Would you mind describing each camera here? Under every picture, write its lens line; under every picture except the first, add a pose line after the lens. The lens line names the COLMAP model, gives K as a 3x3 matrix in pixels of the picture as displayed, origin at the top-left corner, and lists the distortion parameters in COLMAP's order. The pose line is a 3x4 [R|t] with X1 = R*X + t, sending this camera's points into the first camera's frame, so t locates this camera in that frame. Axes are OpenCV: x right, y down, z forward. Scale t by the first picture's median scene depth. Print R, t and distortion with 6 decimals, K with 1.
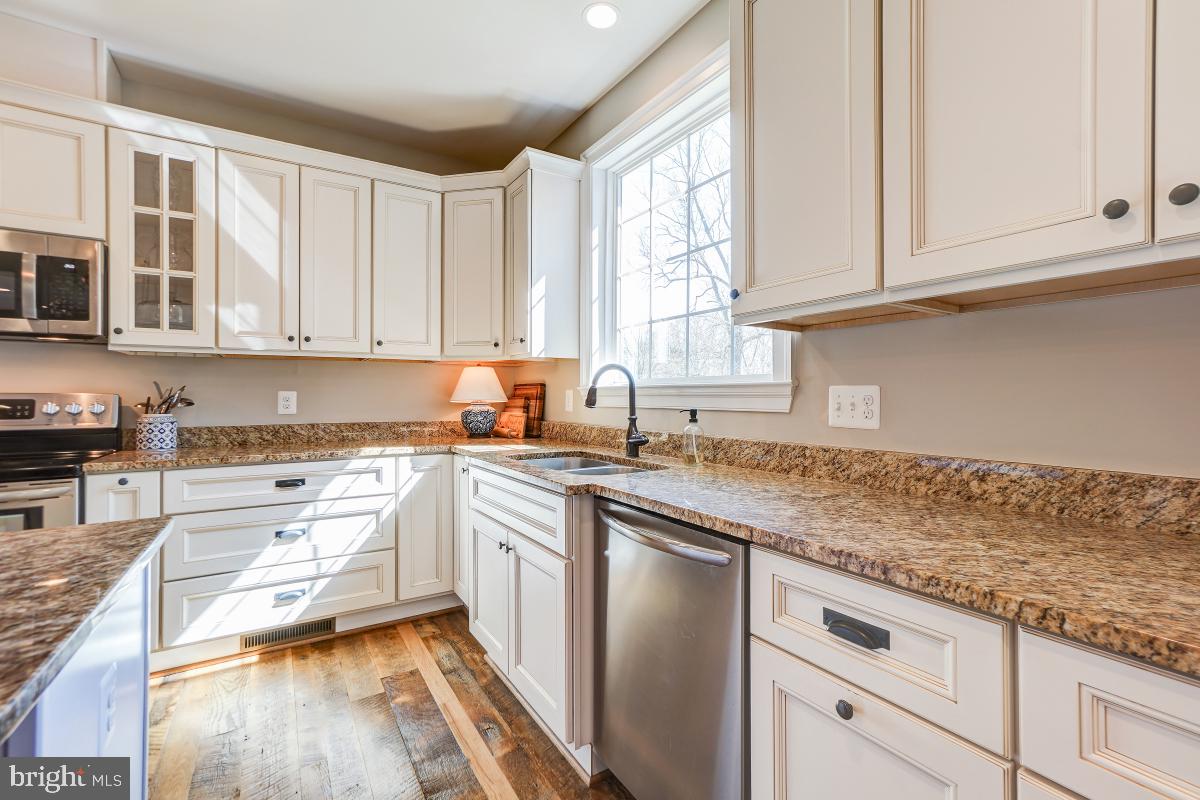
lens RADIAL K [[529.2, 0, 604.9], [0, 529.2, 391.0], [0, 0, 1]] dist [-0.014544, 0.013275]
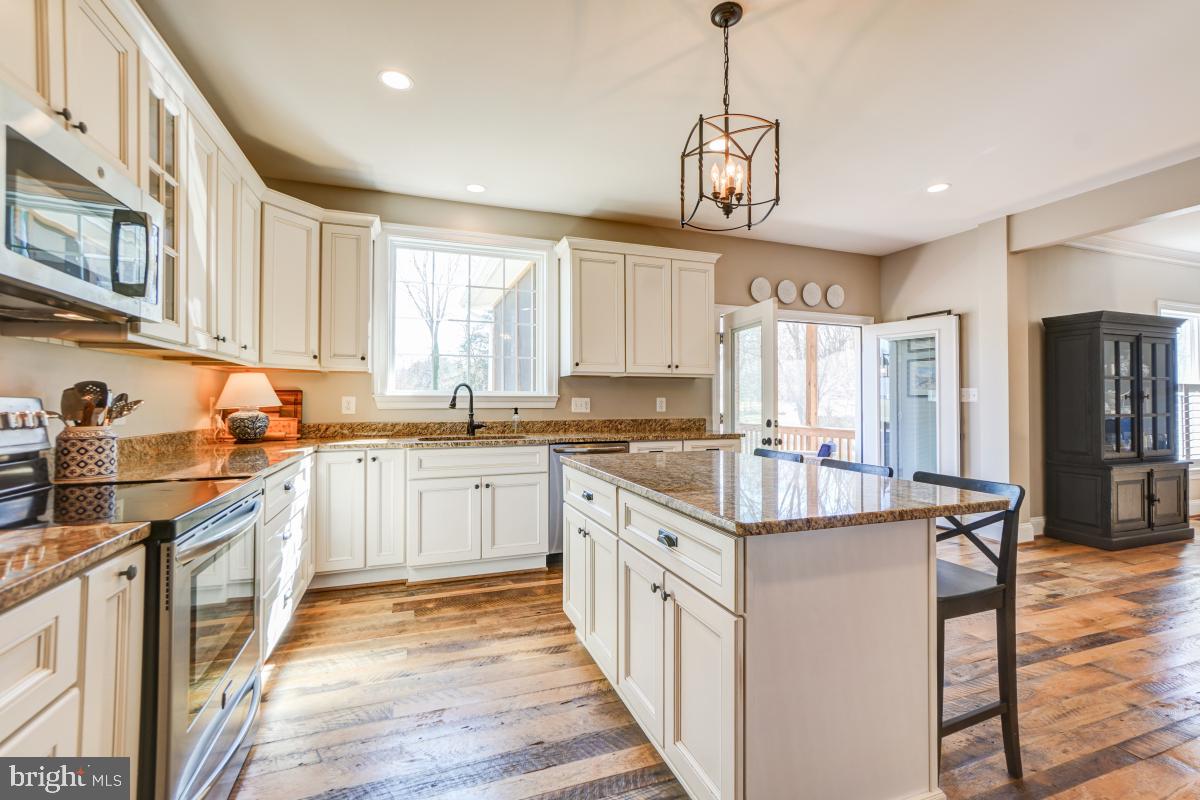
lens RADIAL K [[527.1, 0, 609.6], [0, 527.1, 392.8], [0, 0, 1]] dist [-0.018179, 0.013966]
pose [[0.201209, 0.016582, 0.979408, -1.423541], [-0.008400, 0.999849, -0.015202, 0.002669], [-0.979512, -0.005169, 0.201318, 0.171722]]
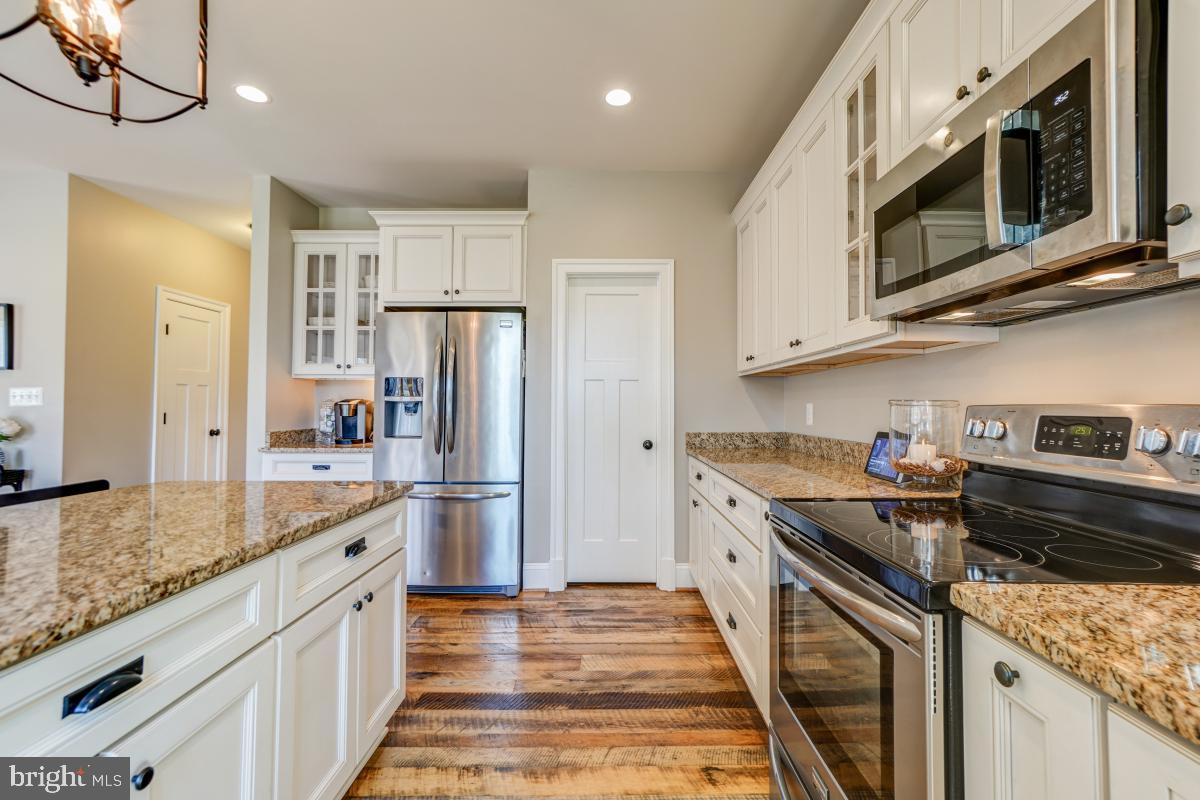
lens RADIAL K [[529.2, 0, 604.9], [0, 529.2, 391.0], [0, 0, 1]] dist [-0.014544, 0.013275]
pose [[-0.533646, -0.022829, -0.845400, -0.422455], [0.001857, 0.999602, -0.028165, 0.003646], [0.845706, -0.016600, -0.533391, 0.808651]]
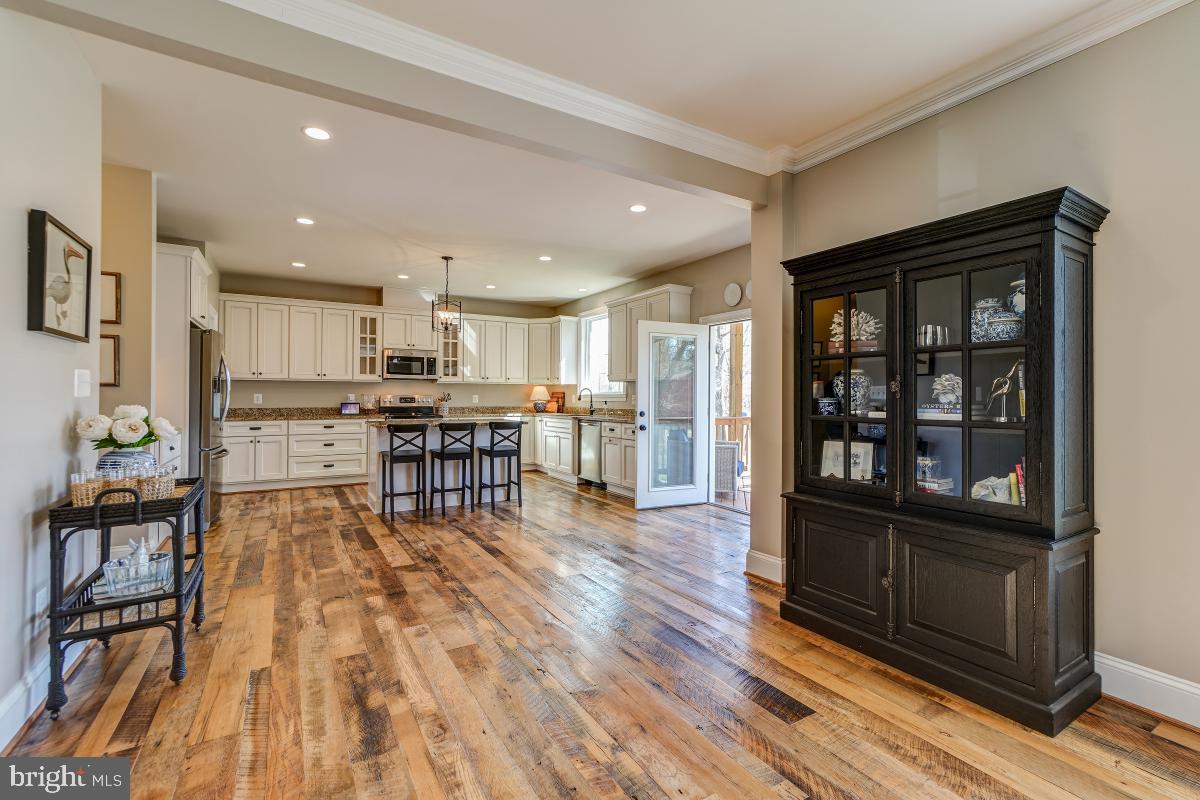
lens RADIAL K [[529.2, 0, 604.9], [0, 529.2, 391.0], [0, 0, 1]] dist [-0.014544, 0.013275]
pose [[0.999896, 0.006860, -0.012662, 0.164520], [-0.006874, 0.999976, -0.001002, -0.027315], [0.012655, 0.001089, 0.999919, -2.204012]]
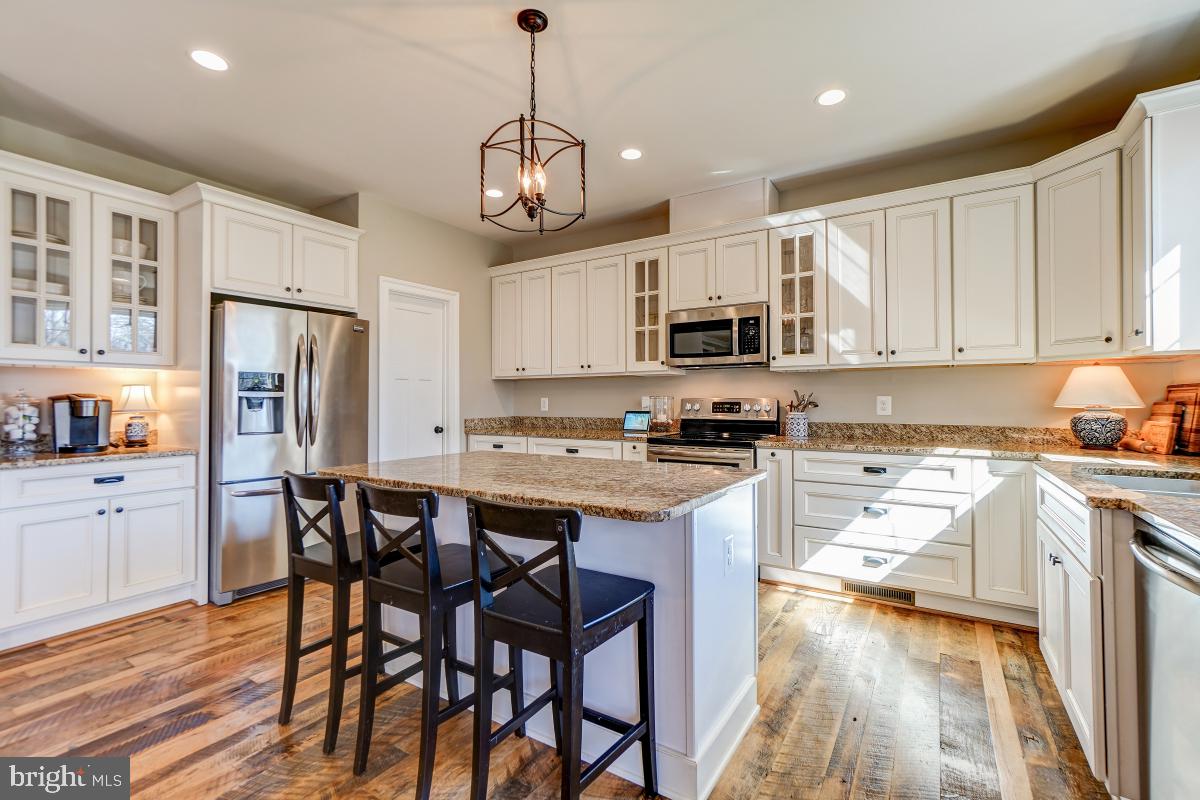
lens RADIAL K [[527.1, 0, 609.6], [0, 527.1, 392.8], [0, 0, 1]] dist [-0.018179, 0.013966]
pose [[0.430749, -0.011650, -0.902397, 0.245904], [0.007279, 0.999929, -0.009435, -0.000676], [0.902443, -0.002505, 0.430803, -0.095724]]
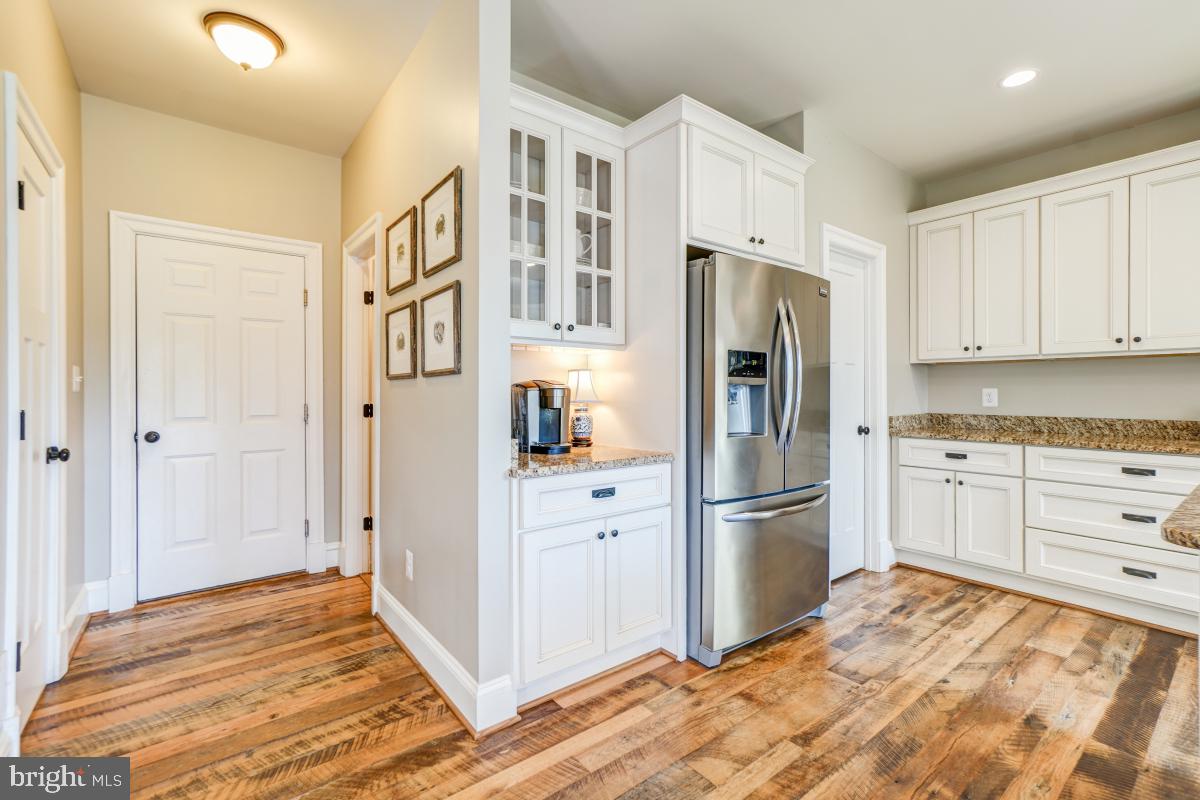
lens RADIAL K [[529.2, 0, 604.9], [0, 529.2, 391.0], [0, 0, 1]] dist [-0.014544, 0.013275]
pose [[0.104979, -0.000896, -0.994474, -0.363588], [0.003195, 0.999995, -0.000564, 0.002386], [0.994469, -0.003118, 0.104981, -0.656958]]
